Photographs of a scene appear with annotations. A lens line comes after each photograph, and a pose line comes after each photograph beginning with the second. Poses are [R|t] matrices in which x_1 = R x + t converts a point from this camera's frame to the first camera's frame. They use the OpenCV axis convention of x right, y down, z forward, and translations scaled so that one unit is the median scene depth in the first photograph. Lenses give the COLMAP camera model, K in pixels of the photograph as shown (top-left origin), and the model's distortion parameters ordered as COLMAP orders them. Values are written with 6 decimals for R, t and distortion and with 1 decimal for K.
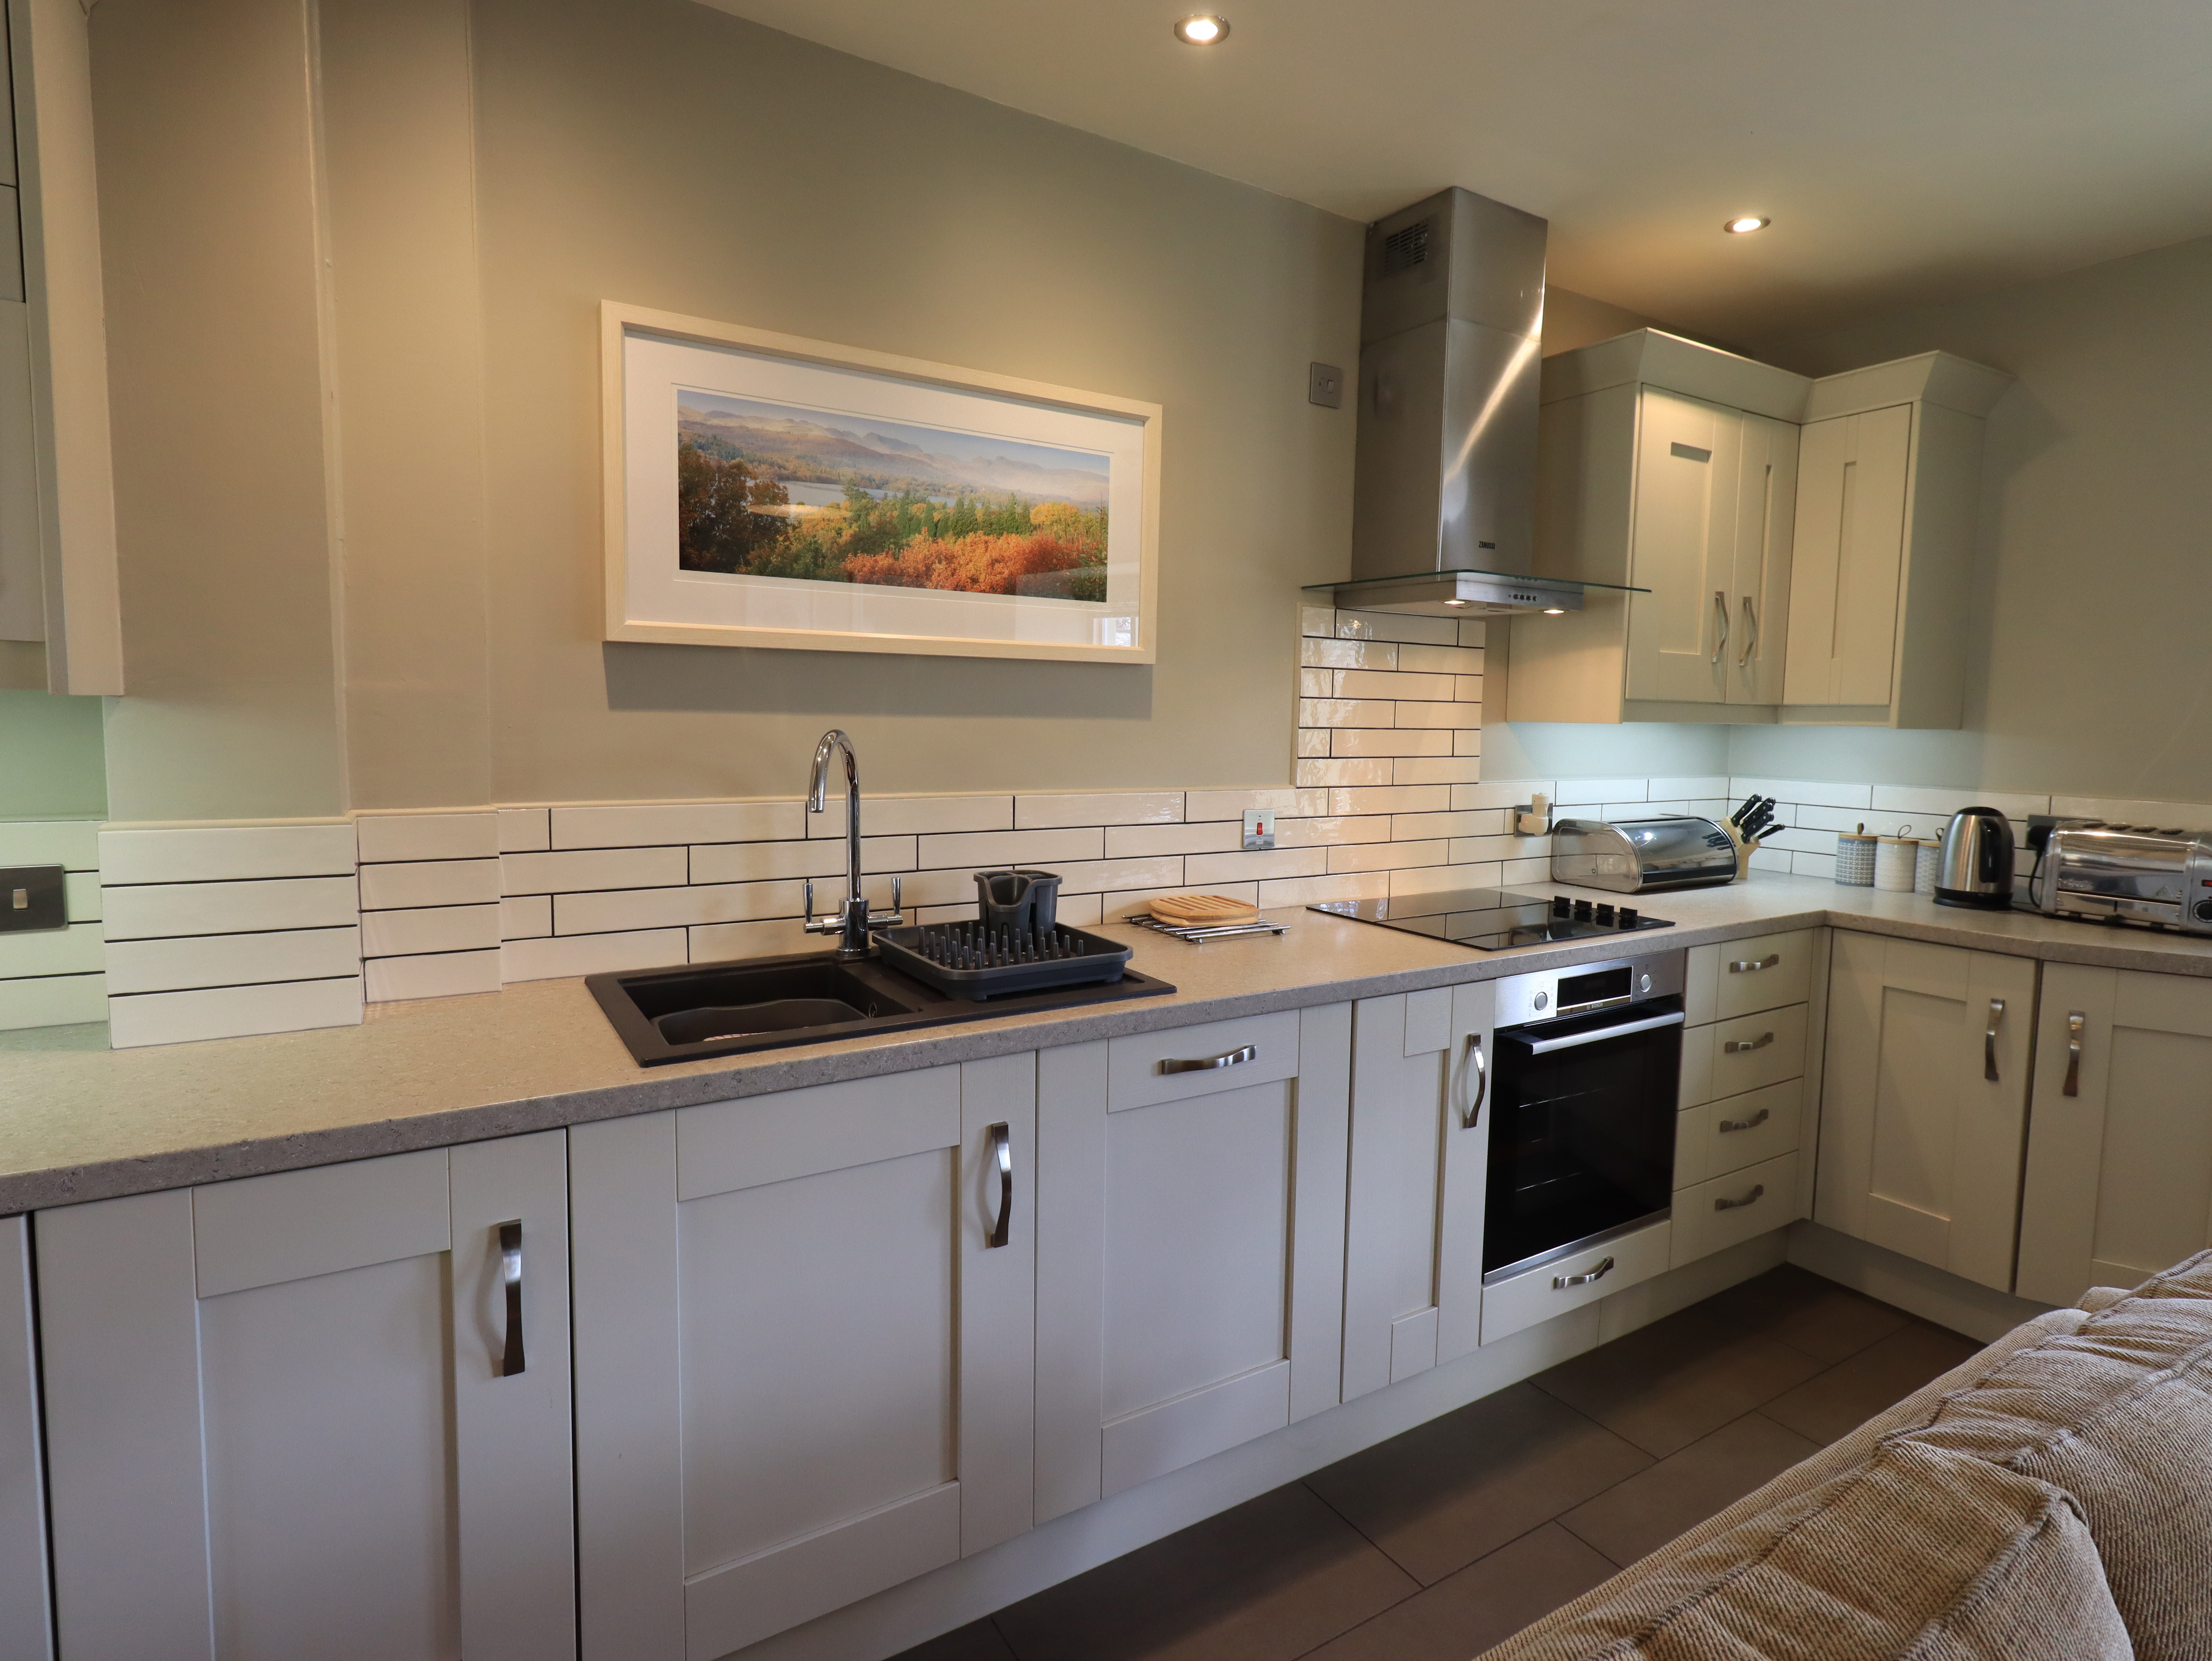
lens RADIAL K [[1149.1, 0, 1120.6], [0, 1149.1, 811.7], [0, 0, 1]] dist [0.003287, -0.000559]
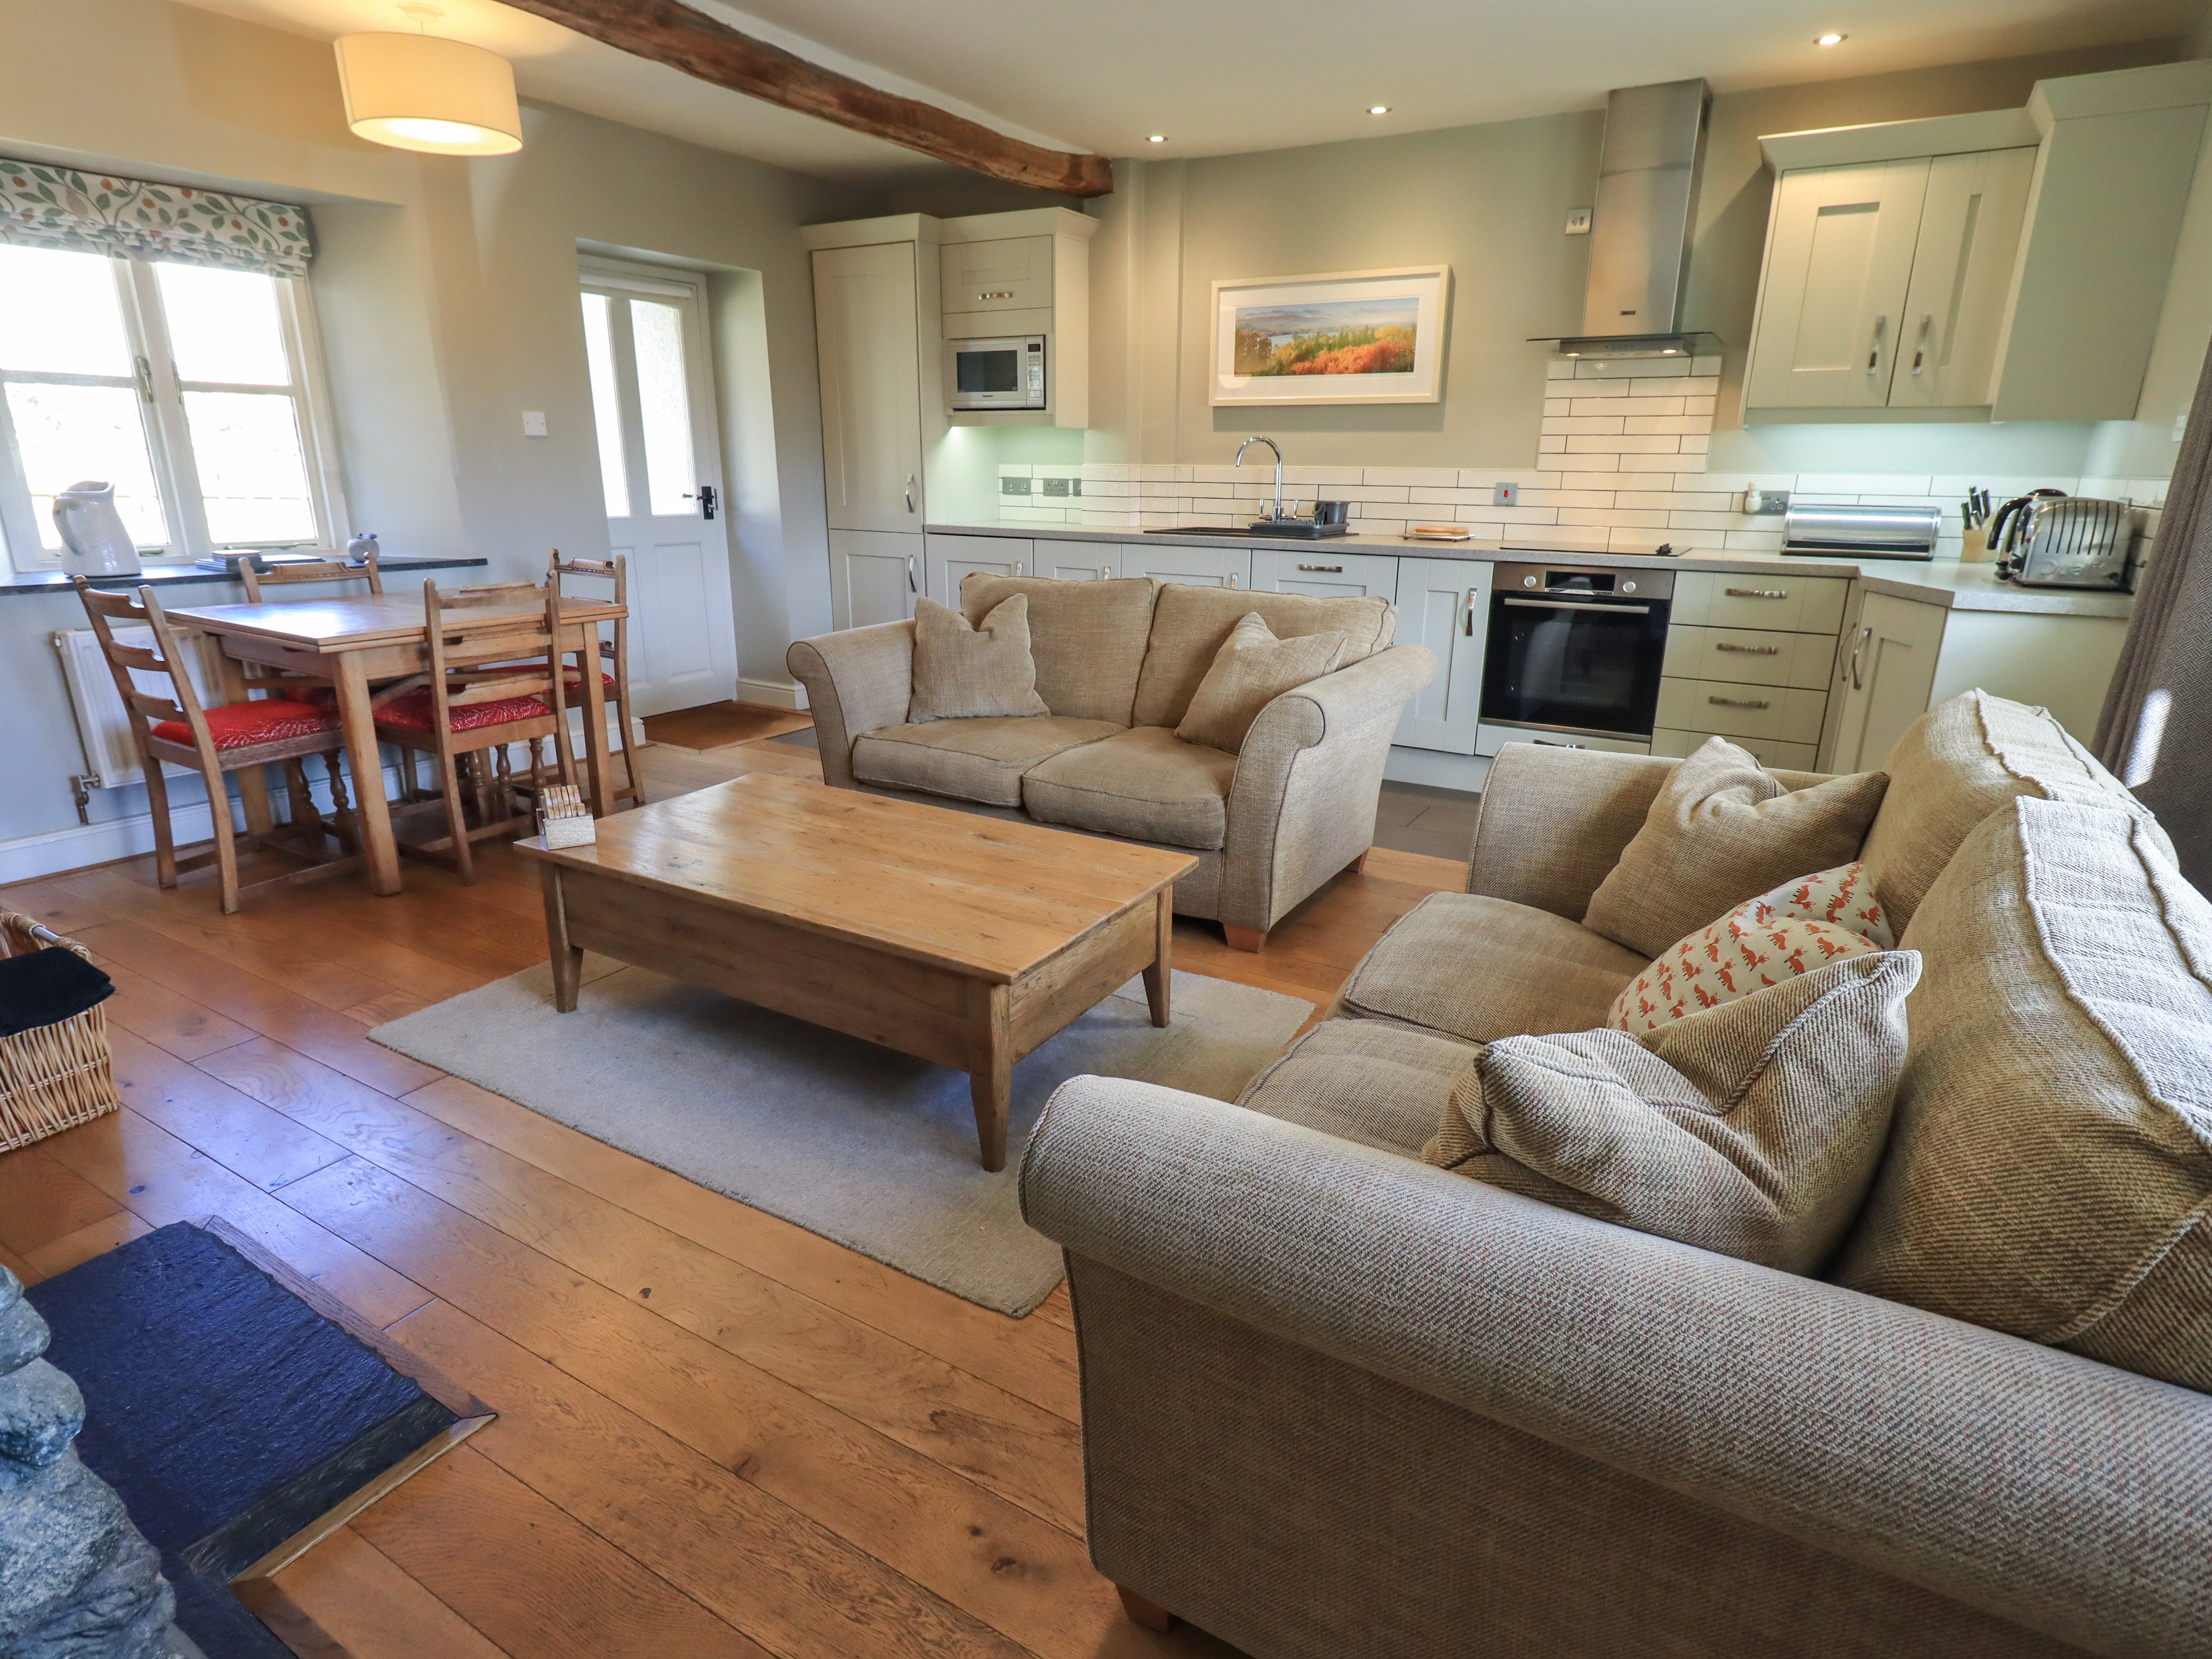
lens RADIAL K [[1193.9, 0, 1115.9], [0, 1193.9, 808.6], [0, 0, 1]] dist [0.006430, 0.000264]
pose [[0.464111, 0.234955, -0.854048, 1.664470], [-0.079994, 0.971357, 0.223757, 0.133018], [0.882158, -0.035529, 0.469612, -0.474786]]
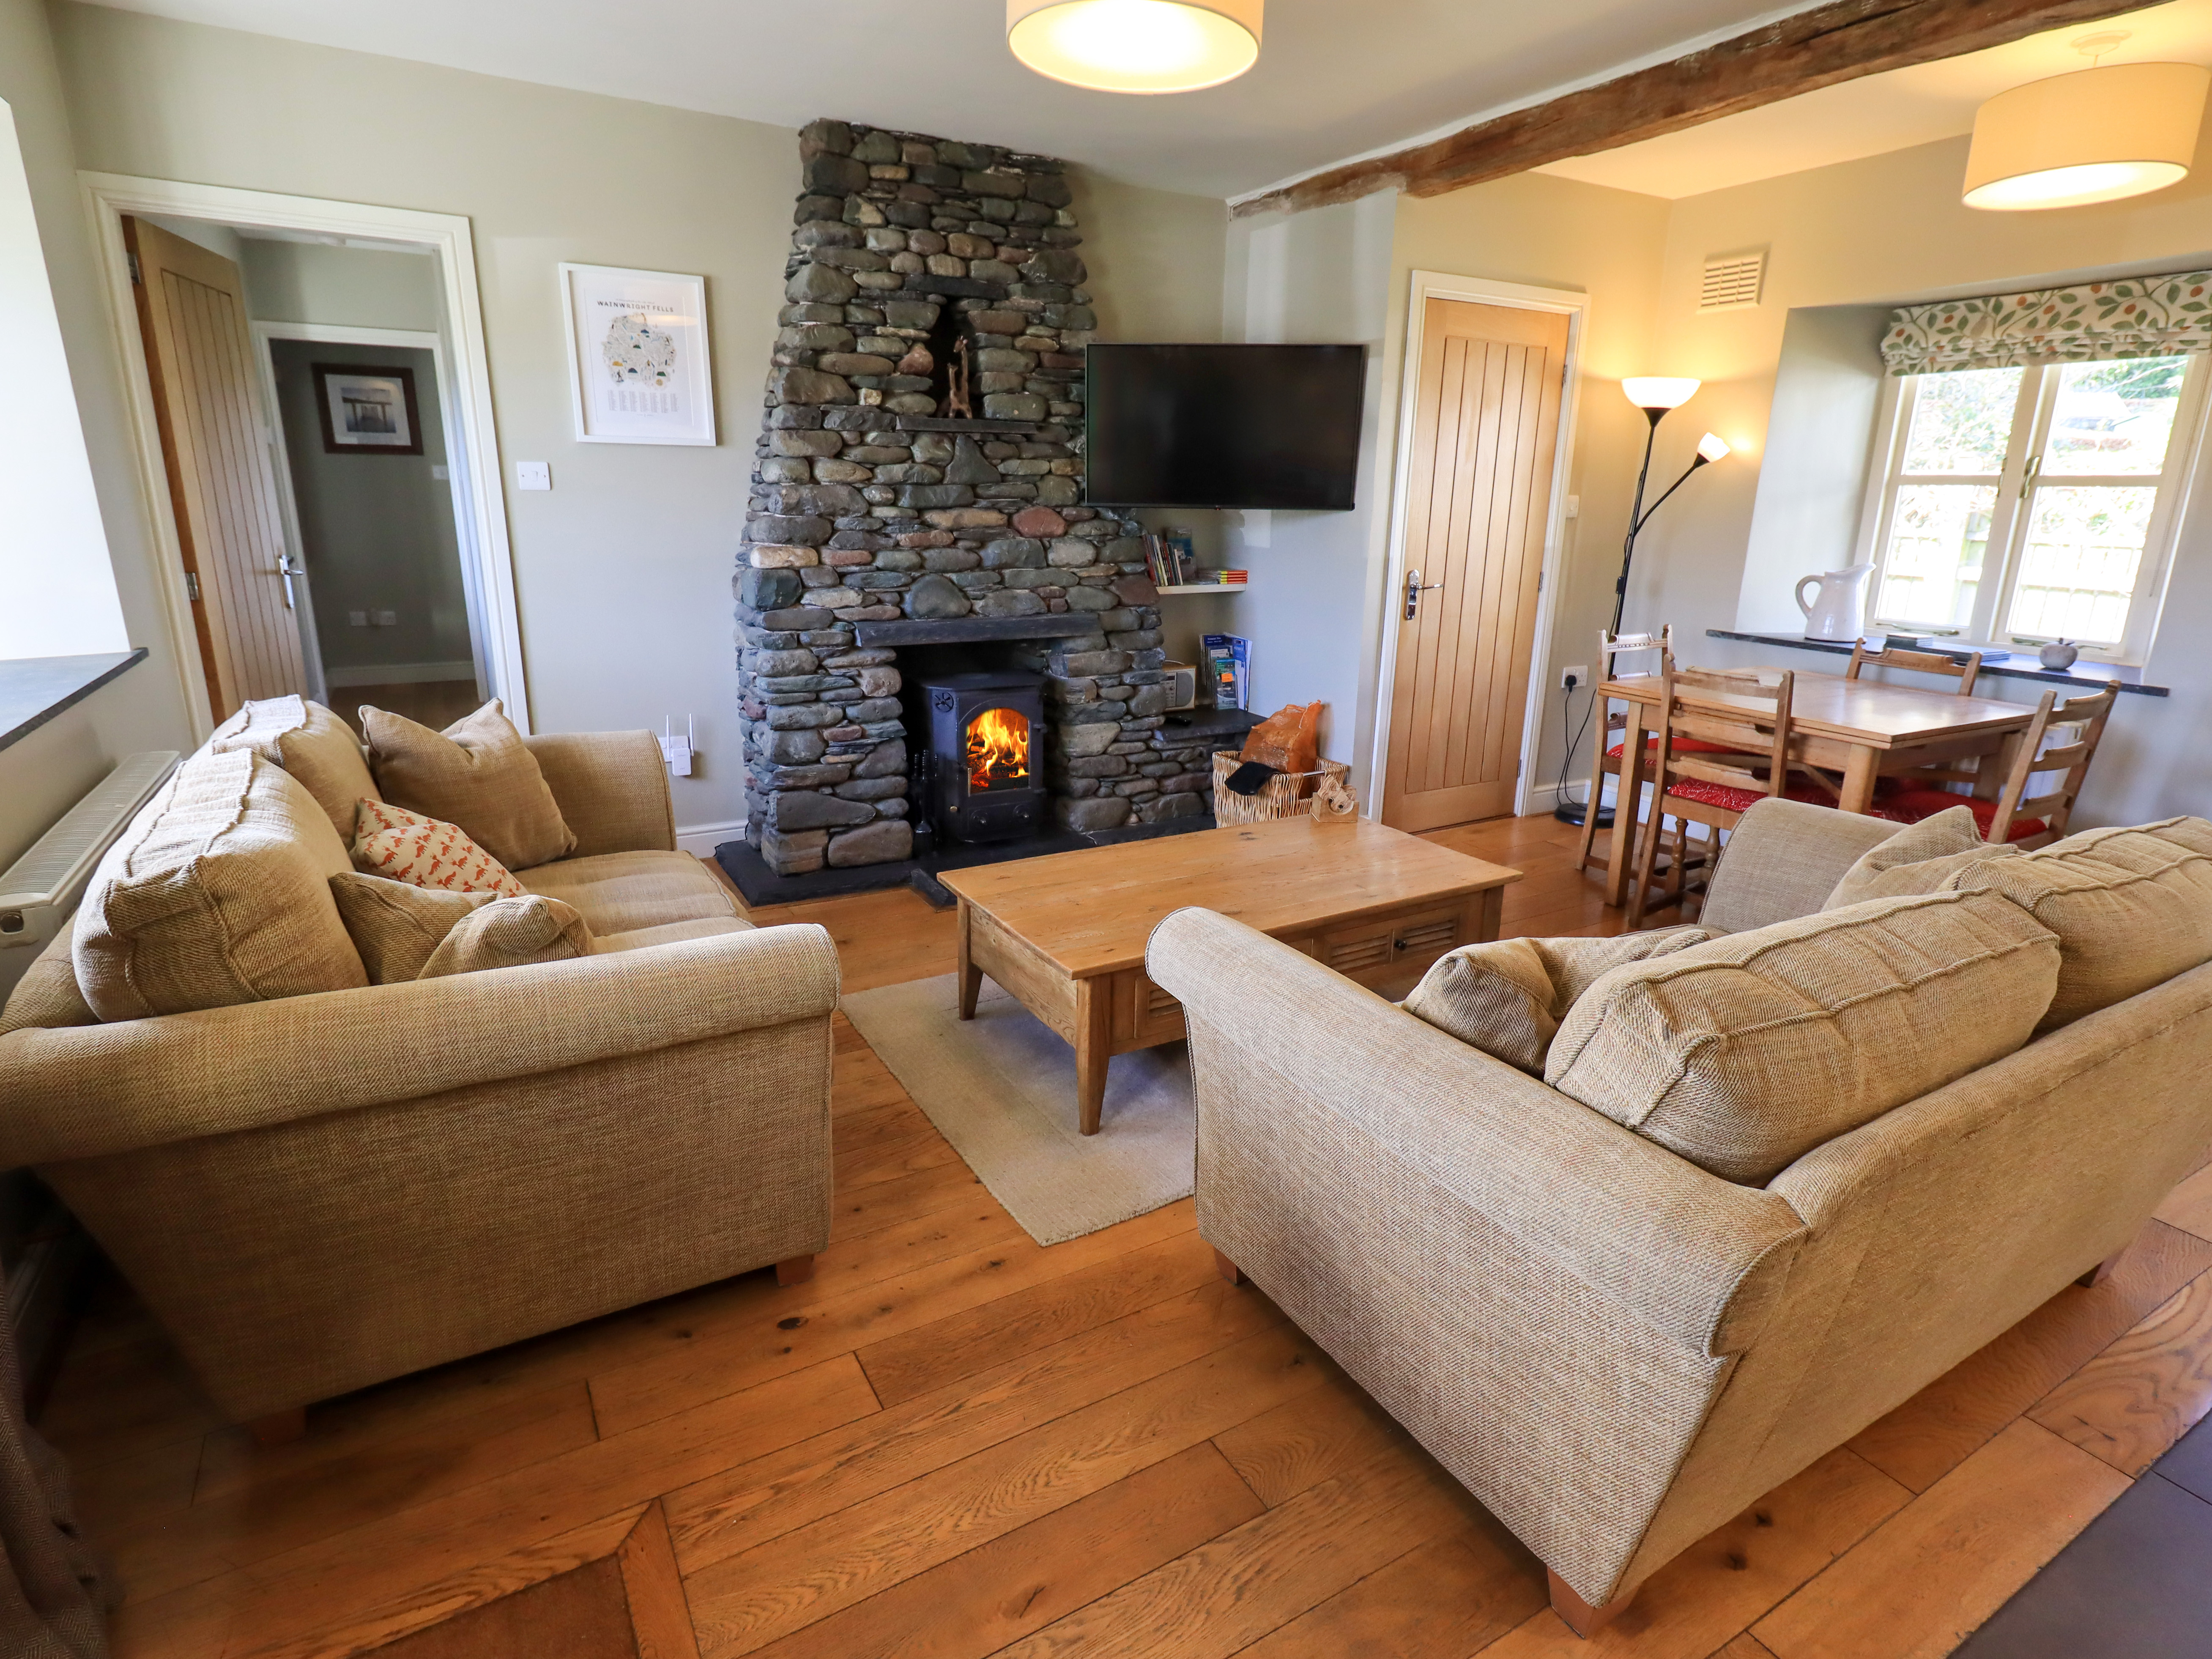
lens RADIAL K [[1167.1, 0, 1112.6], [0, 1167.1, 805.7], [0, 0, 1]] dist [0.001040, 0.000311]
pose [[-0.998749, -0.046214, 0.019113, 0.750238], [-0.036747, 0.937389, 0.346339, -0.056046], [-0.033922, 0.345204, -0.937915, 0.947552]]
